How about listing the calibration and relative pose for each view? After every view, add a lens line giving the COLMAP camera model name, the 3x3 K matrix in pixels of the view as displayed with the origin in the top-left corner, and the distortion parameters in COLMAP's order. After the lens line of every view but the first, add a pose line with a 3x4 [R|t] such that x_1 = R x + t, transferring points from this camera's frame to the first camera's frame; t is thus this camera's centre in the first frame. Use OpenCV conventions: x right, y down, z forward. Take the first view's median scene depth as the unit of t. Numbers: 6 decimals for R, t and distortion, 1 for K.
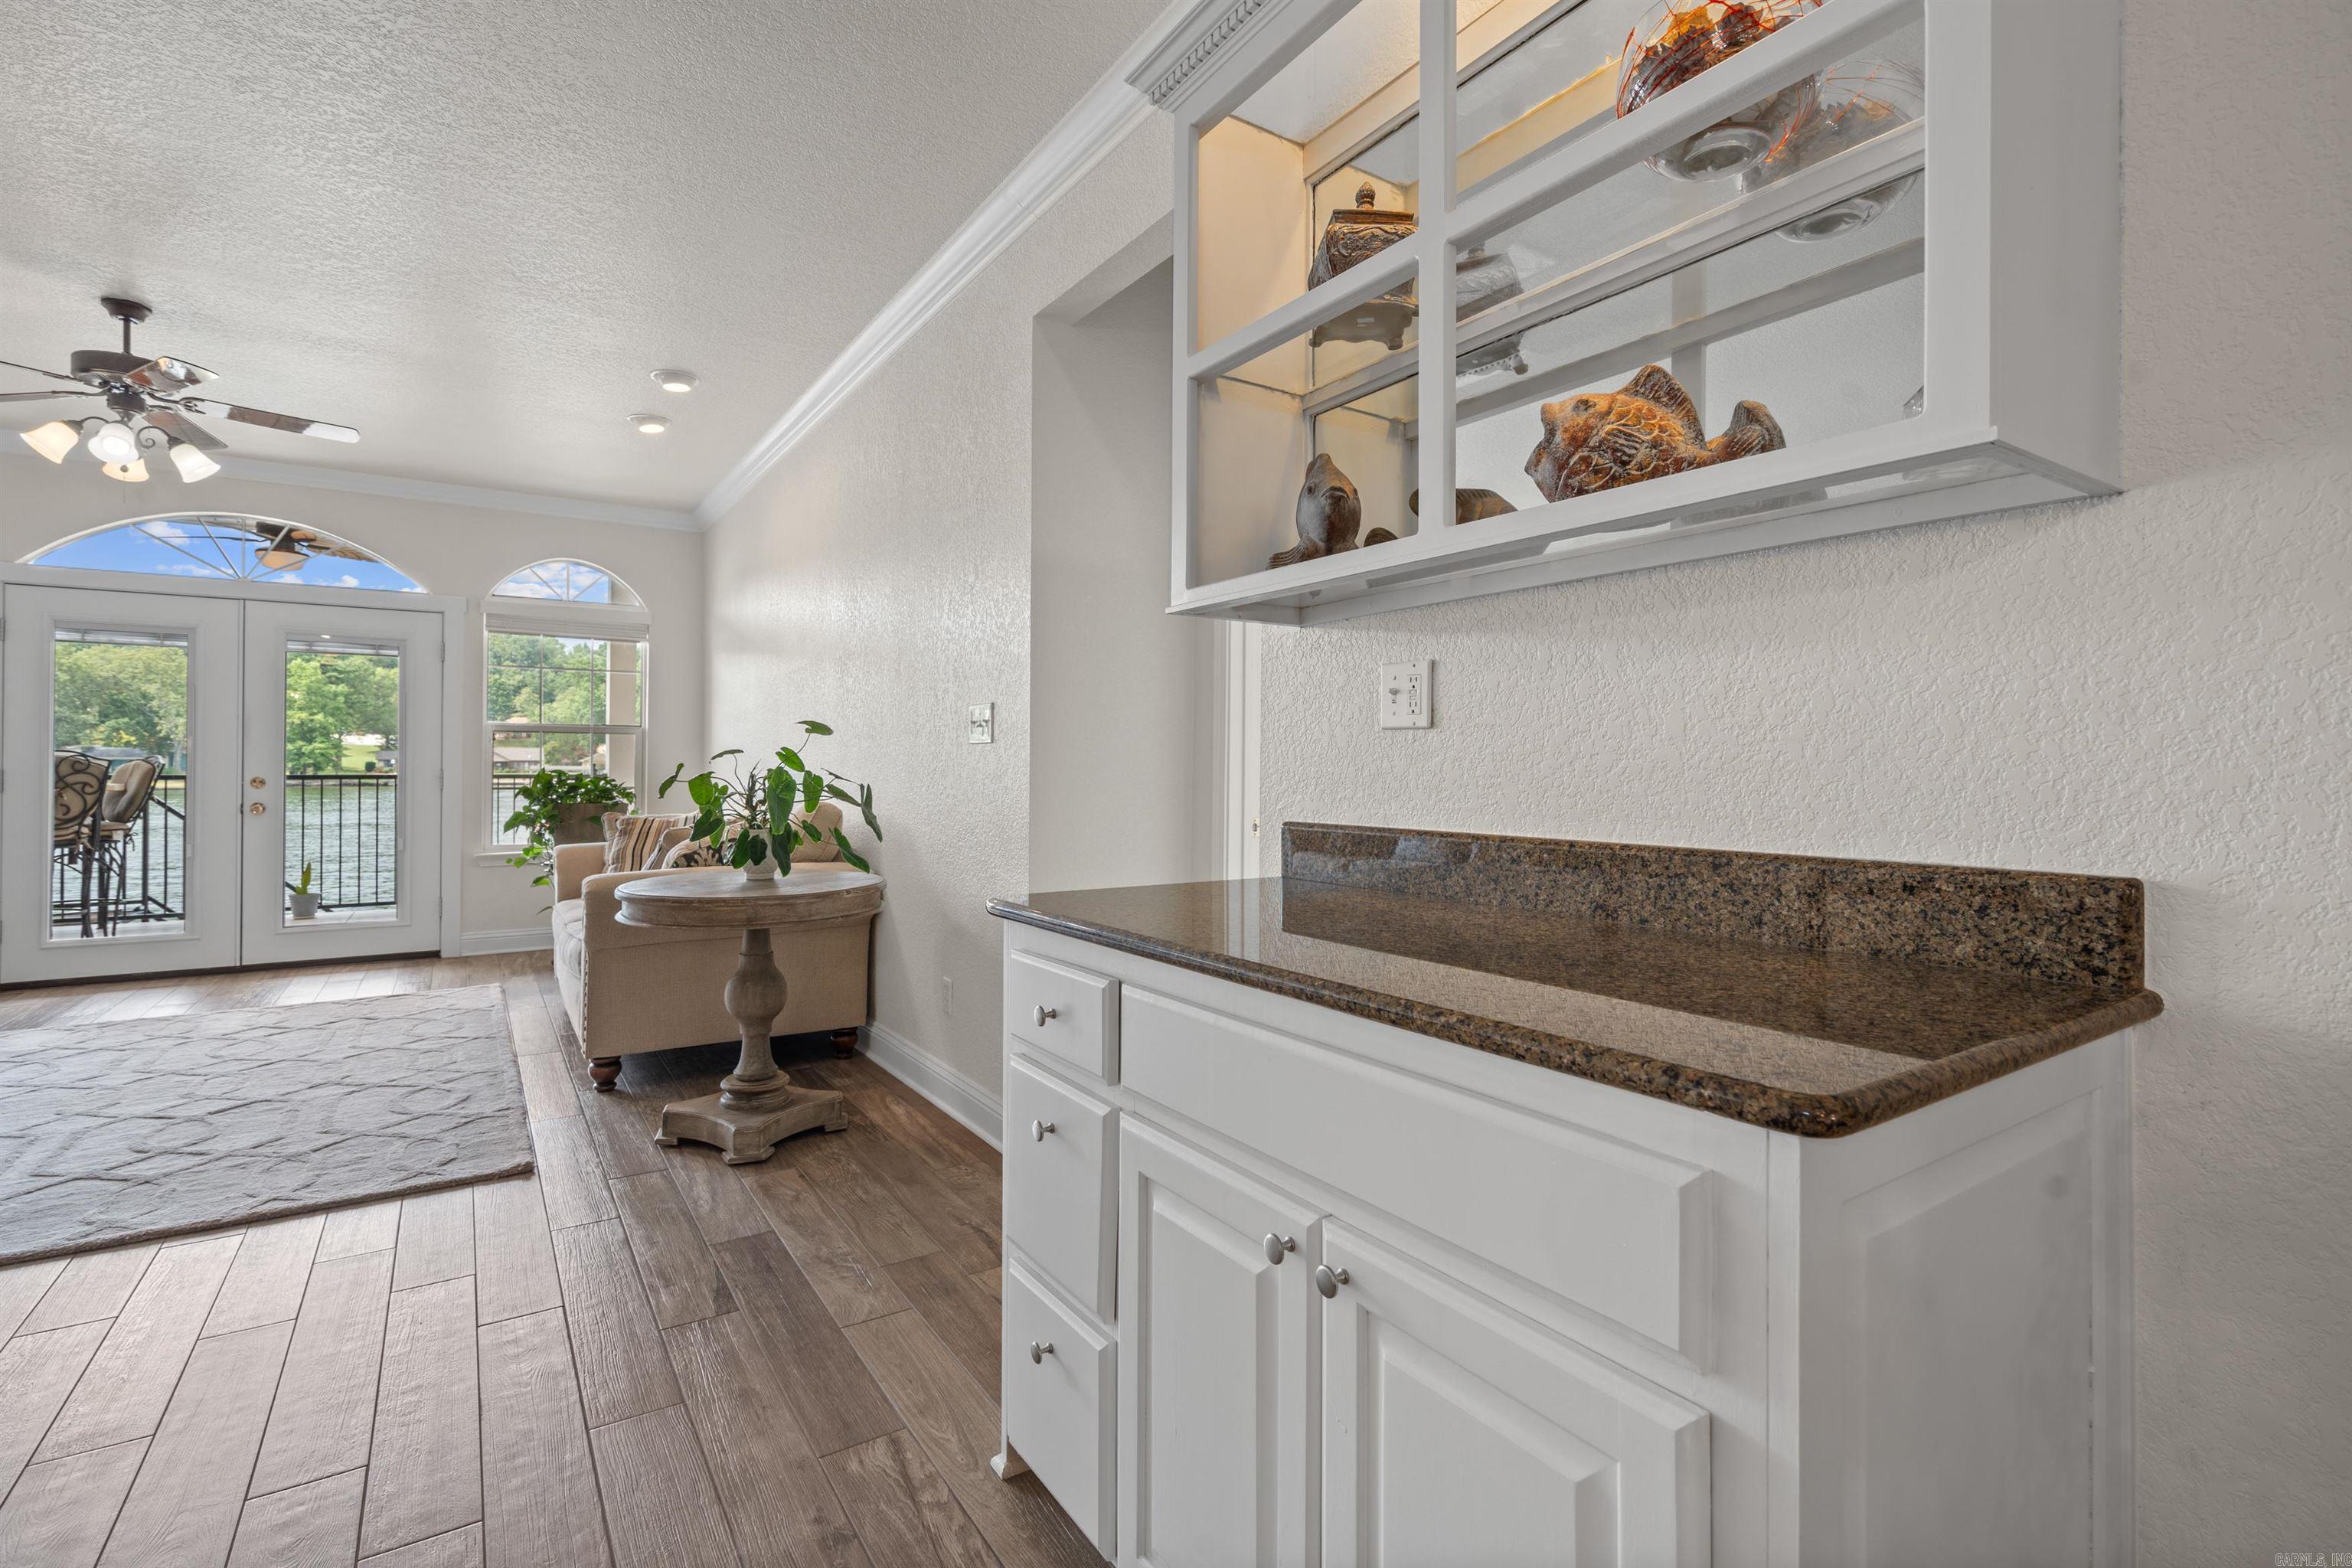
lens RADIAL K [[1077.5, 0, 1188.3], [0, 1077.5, 758.2], [0, 0, 1]] dist [-0.005538, 0.002593]
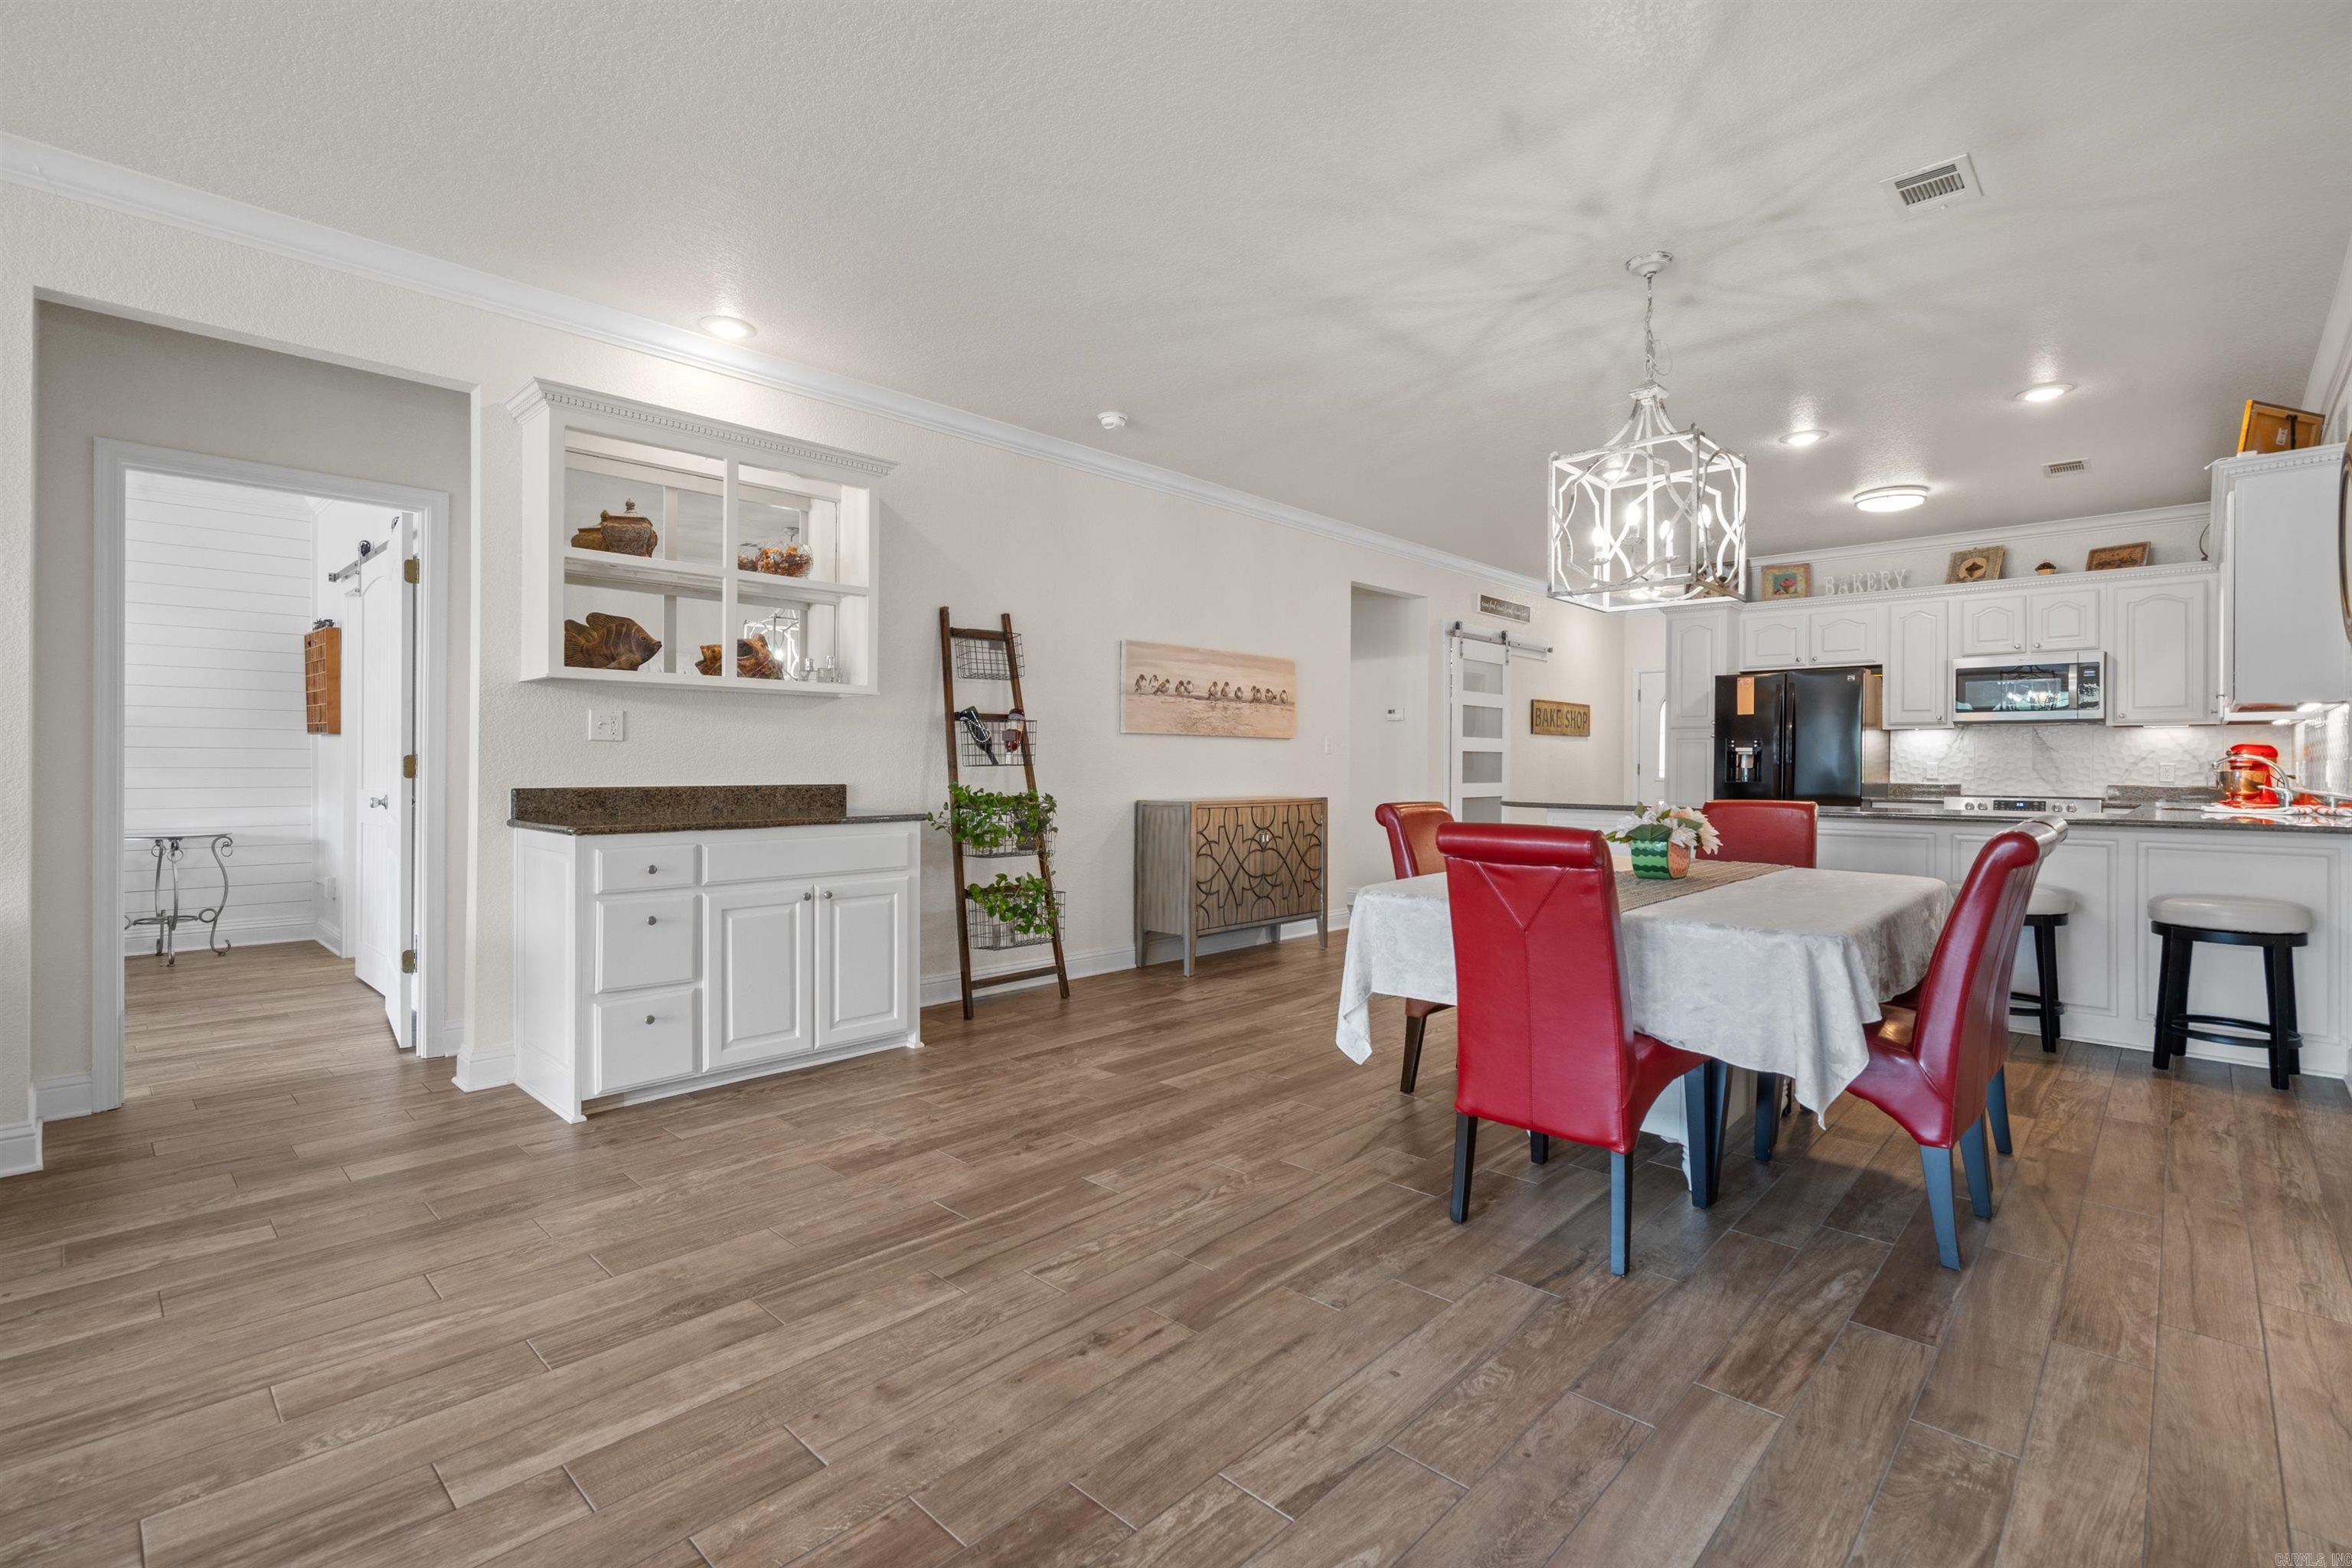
lens RADIAL K [[1077.5, 0, 1140.8], [0, 1077.5, 767.0], [0, 0, 1]] dist [-0.005538, 0.002593]
pose [[-0.195464, -0.005424, 0.980696, -0.776796], [-0.010885, 0.999935, 0.003361, 0.001927], [-0.980650, -0.010018, -0.195510, 0.146208]]
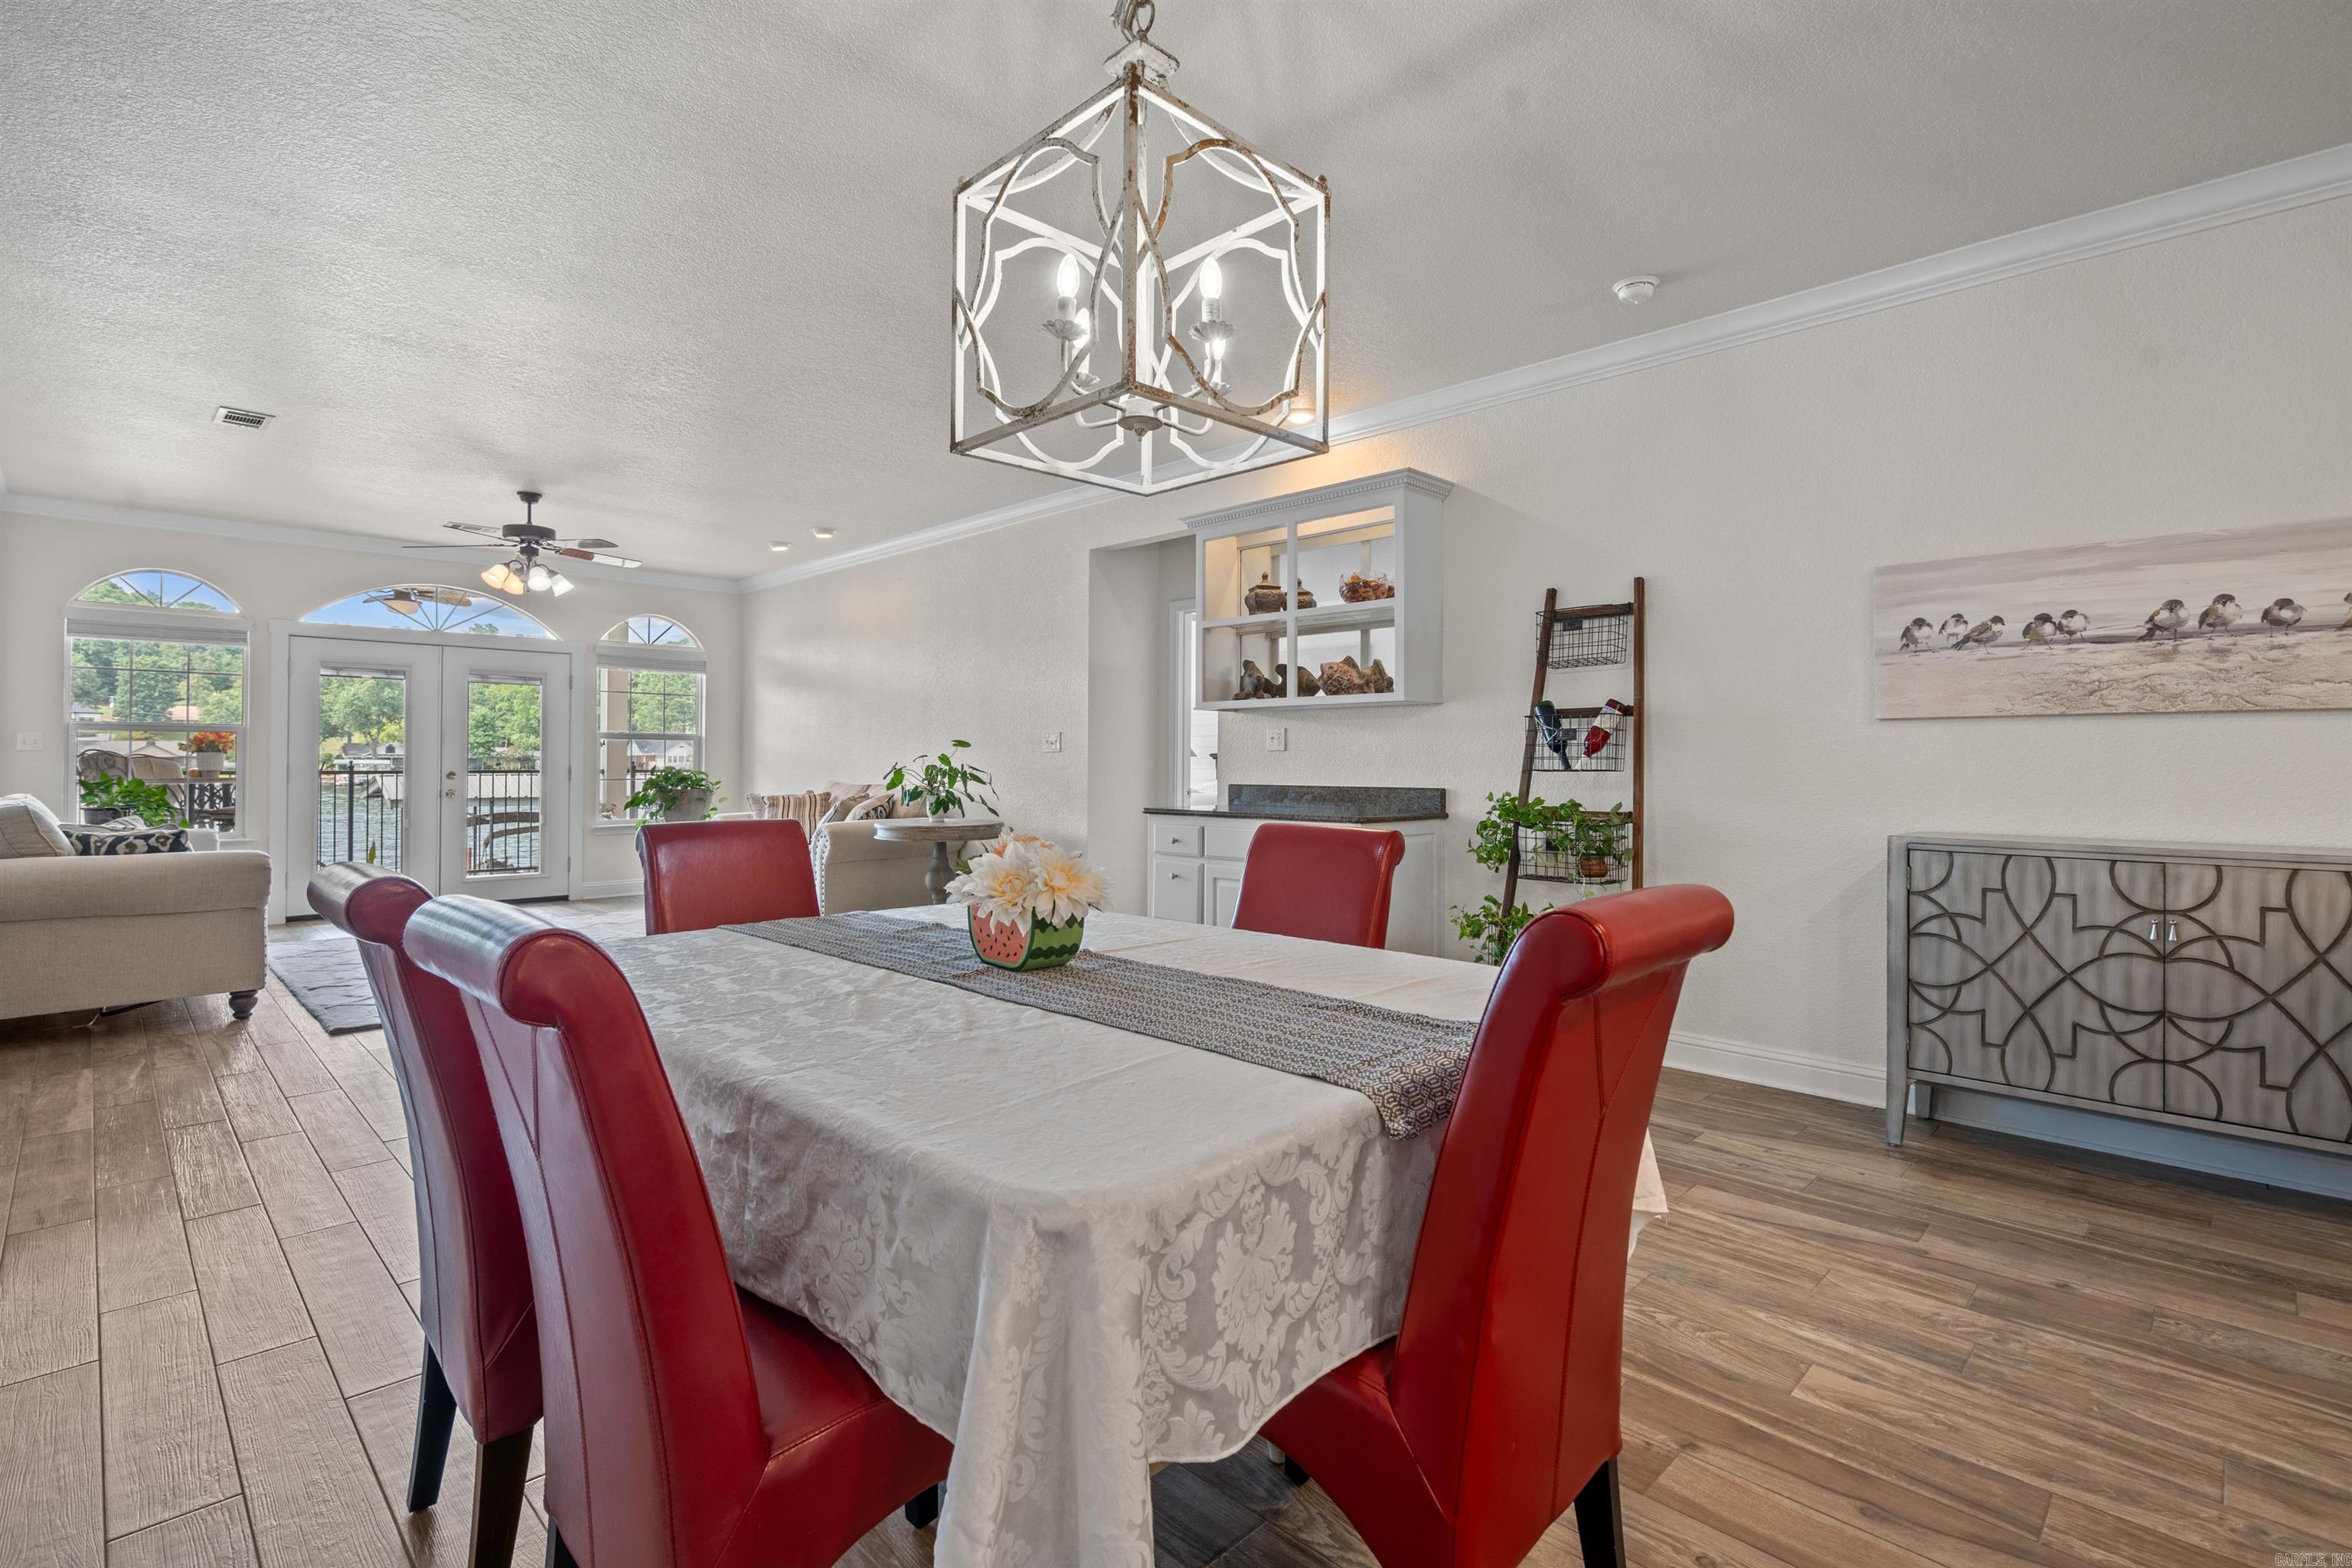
lens RADIAL K [[1077.5, 0, 1197.4], [0, 1077.5, 751.7], [0, 0, 1]] dist [-0.005538, 0.002593]
pose [[0.979313, 0.001287, 0.202345, -0.218900], [-0.000858, 0.999997, -0.002208, -0.007036], [-0.202348, 0.001988, 0.979312, -0.663932]]
